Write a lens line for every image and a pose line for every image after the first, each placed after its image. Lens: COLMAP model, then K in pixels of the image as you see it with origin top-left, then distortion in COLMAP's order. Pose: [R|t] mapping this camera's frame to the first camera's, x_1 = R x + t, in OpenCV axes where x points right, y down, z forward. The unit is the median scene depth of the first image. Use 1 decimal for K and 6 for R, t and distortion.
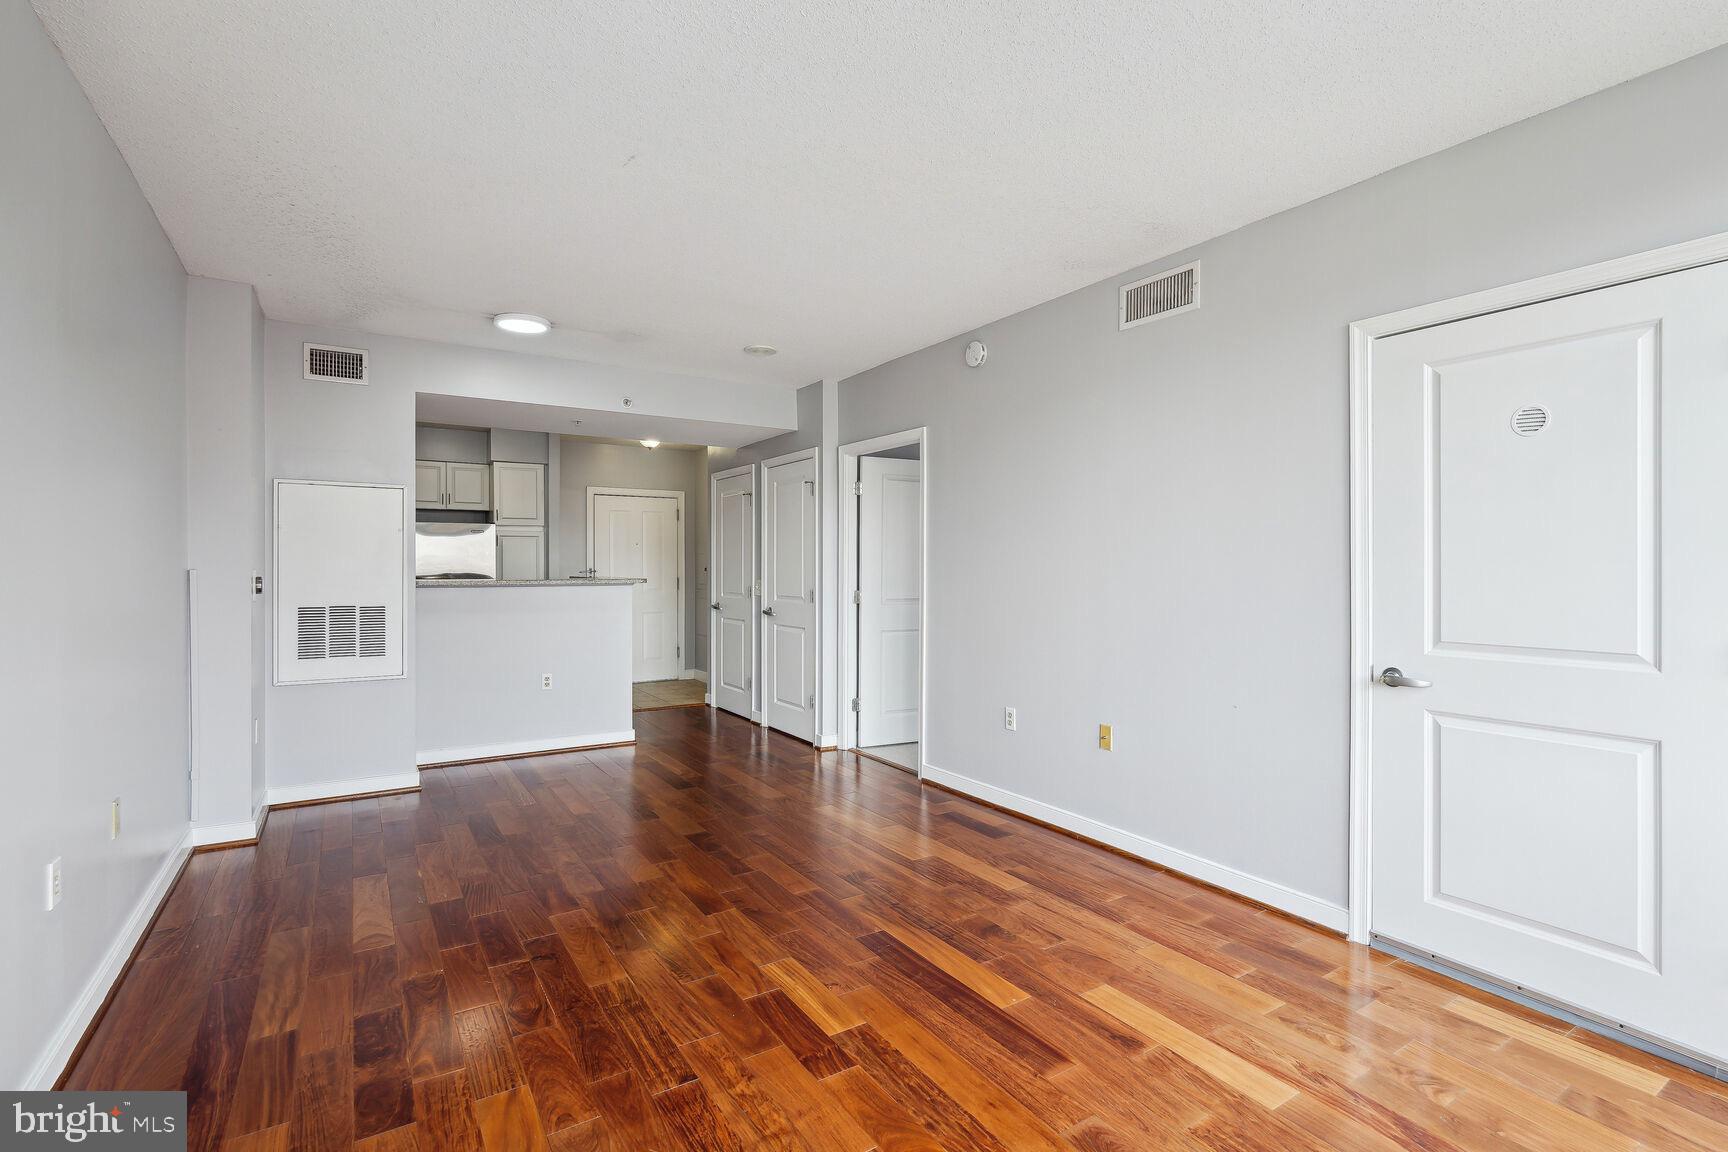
lens RADIAL K [[804.9, 0, 857.6], [0, 804.9, 570.0], [0, 0, 1]] dist [-0.013601, 0.003689]
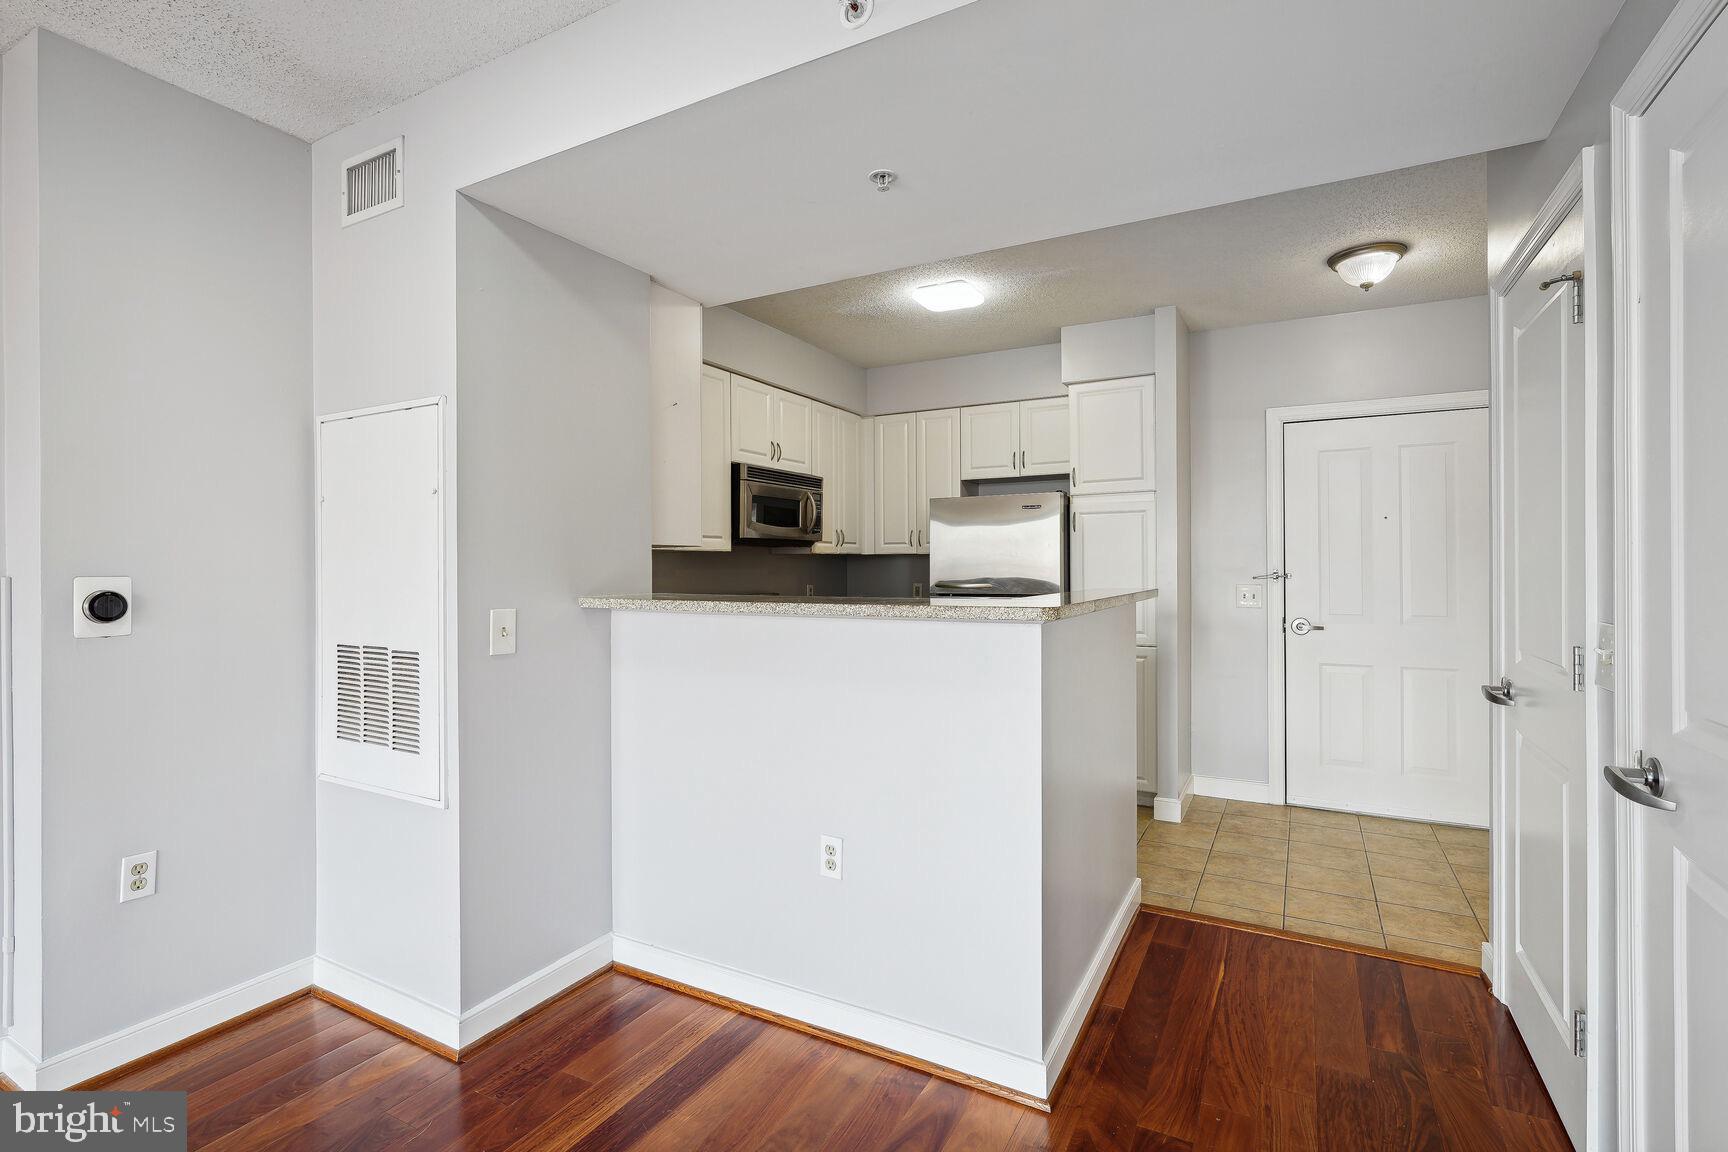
lens RADIAL K [[804.9, 0, 864.4], [0, 804.9, 564.1], [0, 0, 1]] dist [-0.013601, 0.003689]
pose [[0.488011, -0.011166, -0.872766, -0.054490], [0.003134, 0.999934, -0.011041, -0.001067], [0.872832, 0.002652, 0.488013, 1.407963]]
